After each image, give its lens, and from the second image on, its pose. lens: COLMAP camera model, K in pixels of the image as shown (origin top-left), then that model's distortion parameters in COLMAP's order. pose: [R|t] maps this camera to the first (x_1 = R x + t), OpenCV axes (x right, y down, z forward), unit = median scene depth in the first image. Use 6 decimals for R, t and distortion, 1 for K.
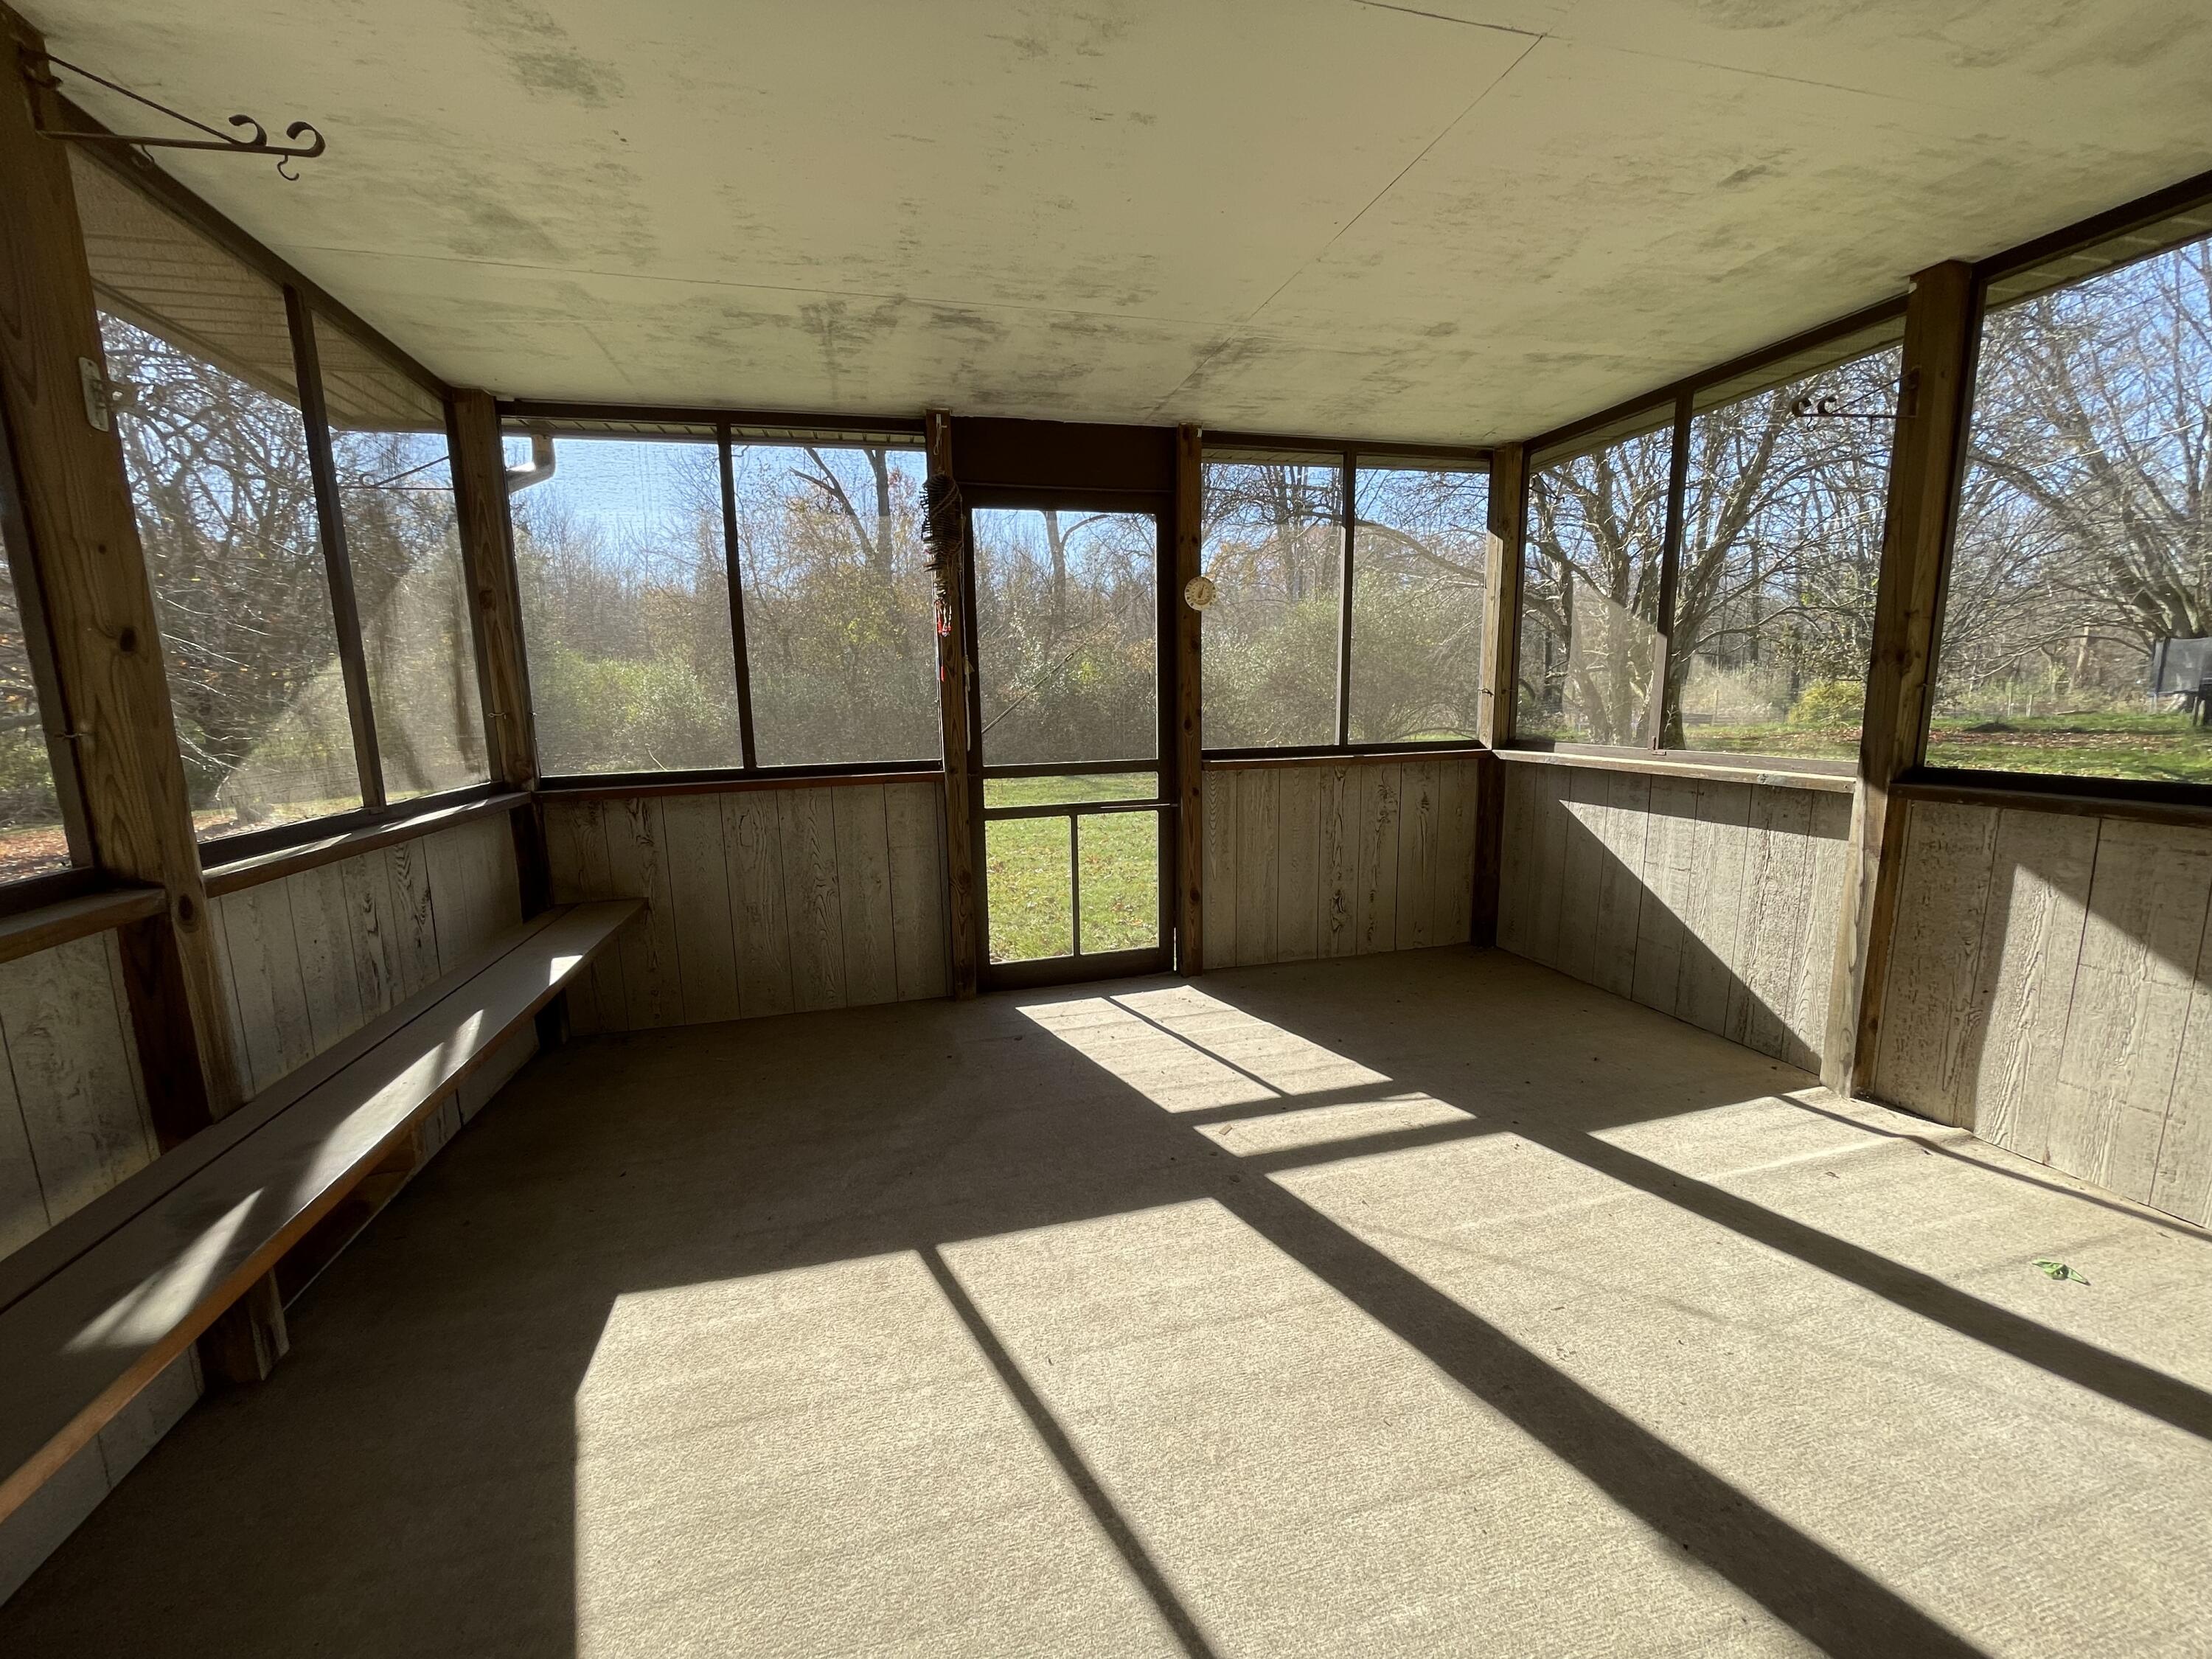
lens RADIAL K [[890.8, 0, 1101.6], [0, 890.8, 839.6], [0, 0, 1]] dist [-0.005677, 0.003986]
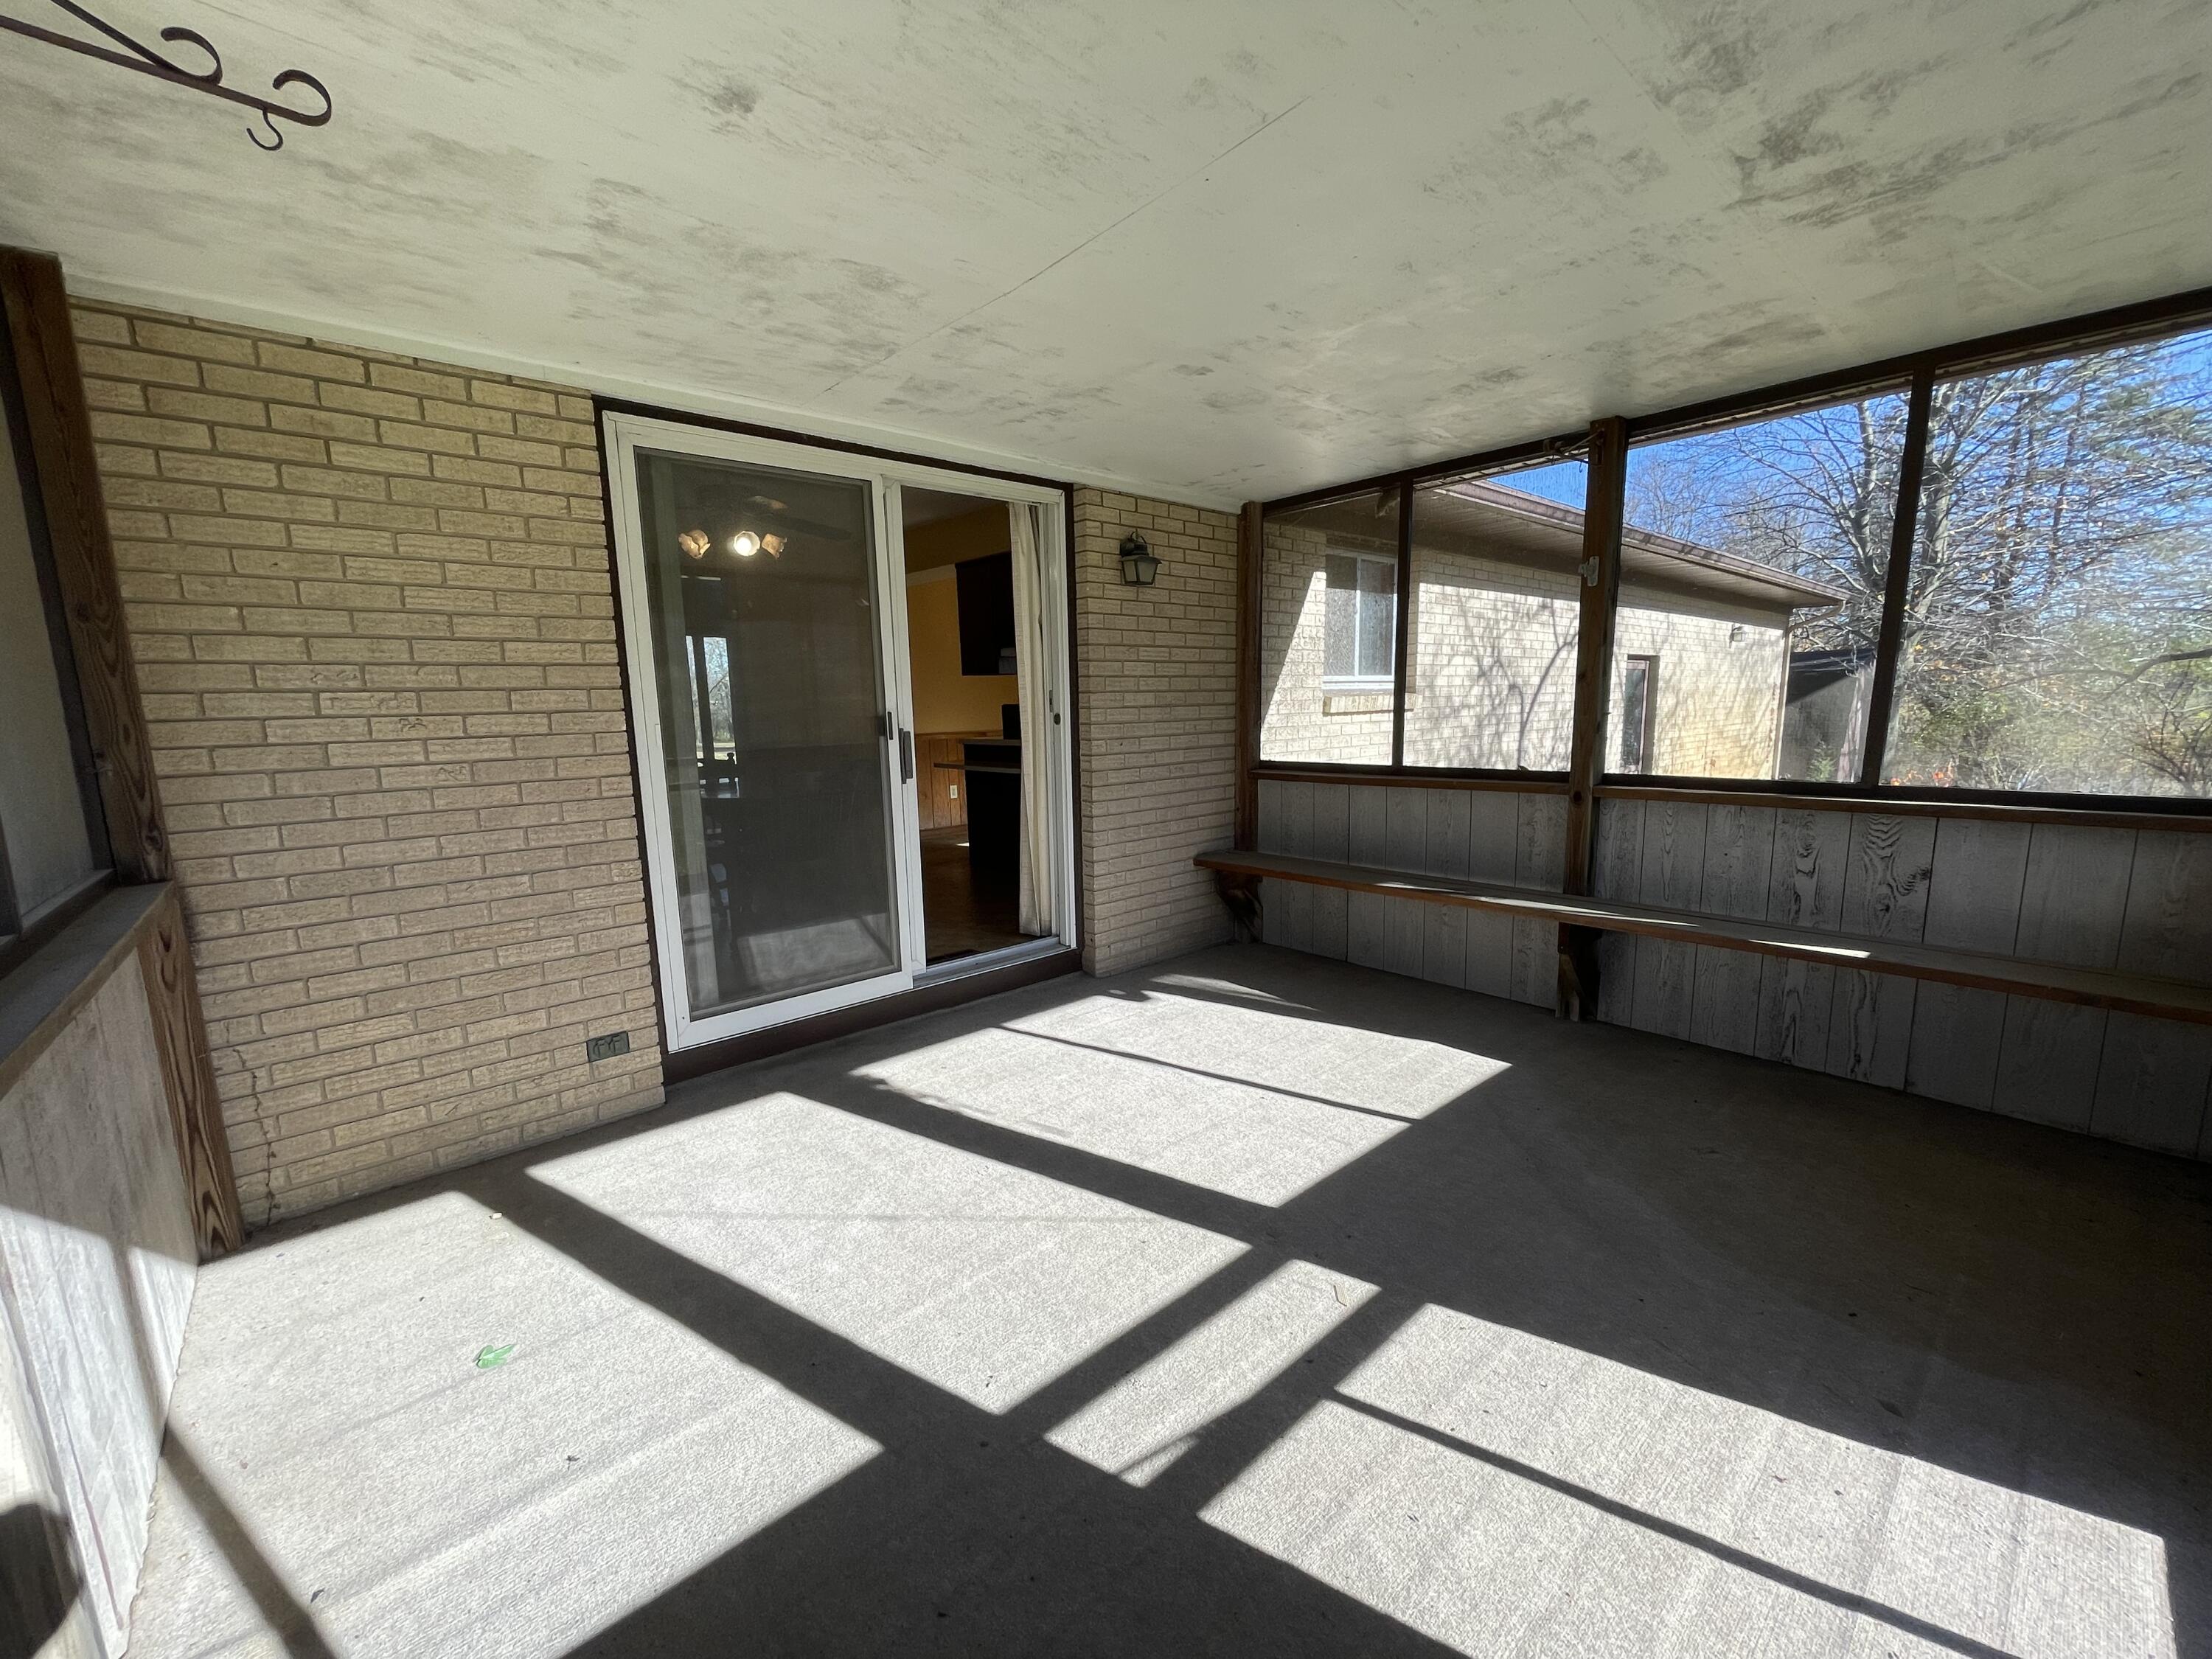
lens RADIAL K [[890.8, 0, 1101.6], [0, 890.8, 839.6], [0, 0, 1]] dist [-0.005677, 0.003986]
pose [[-0.891617, 0.110455, -0.439112, 0.681585], [-0.031924, 0.952041, 0.304299, -0.305791], [0.451664, 0.285337, -0.845330, 1.591272]]
